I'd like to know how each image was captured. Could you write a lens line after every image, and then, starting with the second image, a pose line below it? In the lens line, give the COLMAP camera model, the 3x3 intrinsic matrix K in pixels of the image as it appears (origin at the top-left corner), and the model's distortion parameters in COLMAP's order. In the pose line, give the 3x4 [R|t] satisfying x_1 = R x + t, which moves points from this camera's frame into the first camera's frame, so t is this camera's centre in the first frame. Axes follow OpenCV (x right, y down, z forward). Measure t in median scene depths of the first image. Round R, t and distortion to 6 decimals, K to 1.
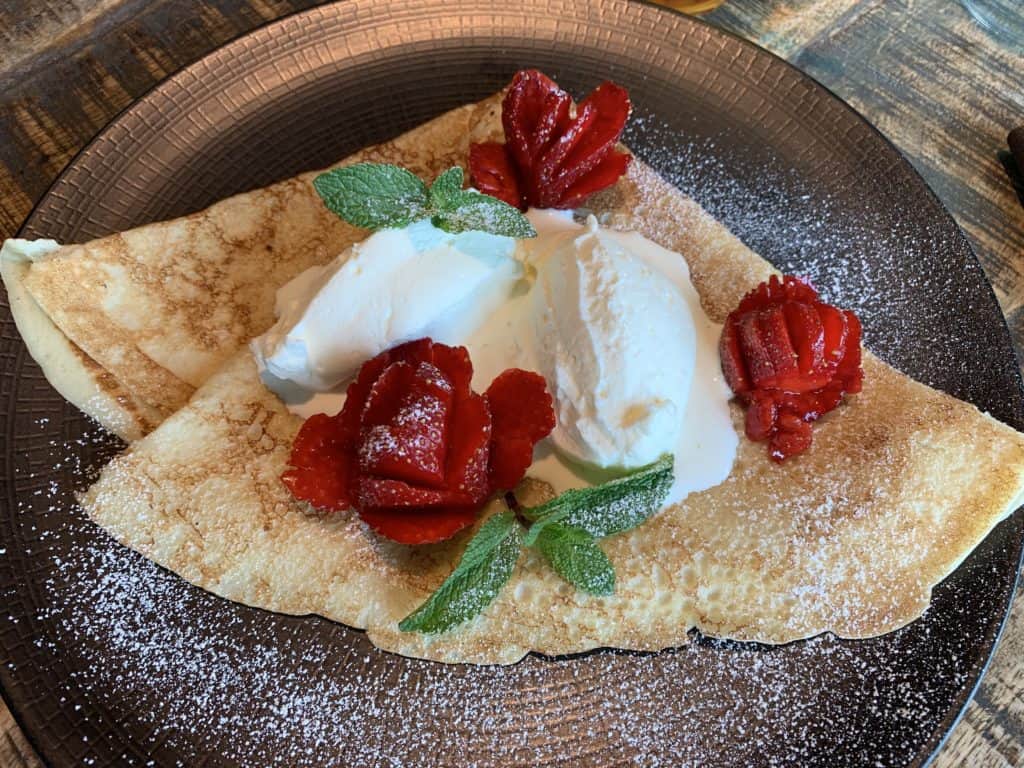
lens RADIAL K [[789.3, 0, 517.3], [0, 789.3, 386.0], [0, 0, 1]] dist [0.004468, -0.008914]
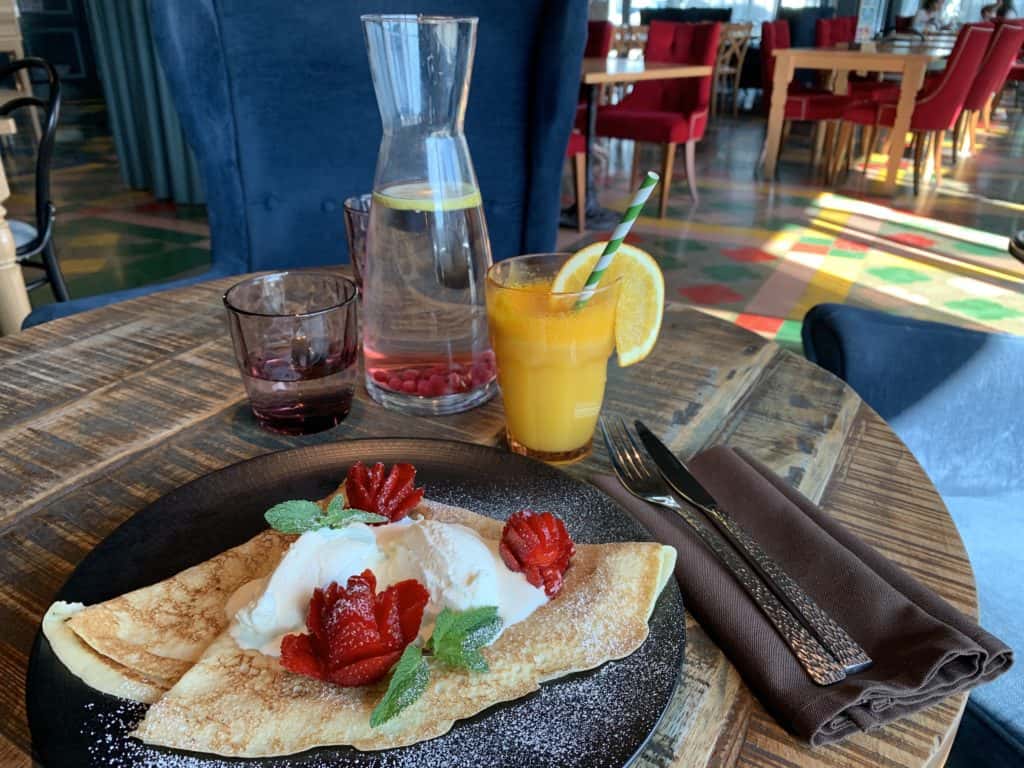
lens RADIAL K [[789.3, 0, 513.2], [0, 789.3, 377.2], [0, 0, 1]] dist [0.004468, -0.008914]
pose [[0.916268, -0.144115, 0.373742, -0.342704], [0.351122, 0.738017, -0.576232, 0.713387], [-0.192784, 0.659212, 0.726824, -0.612788]]
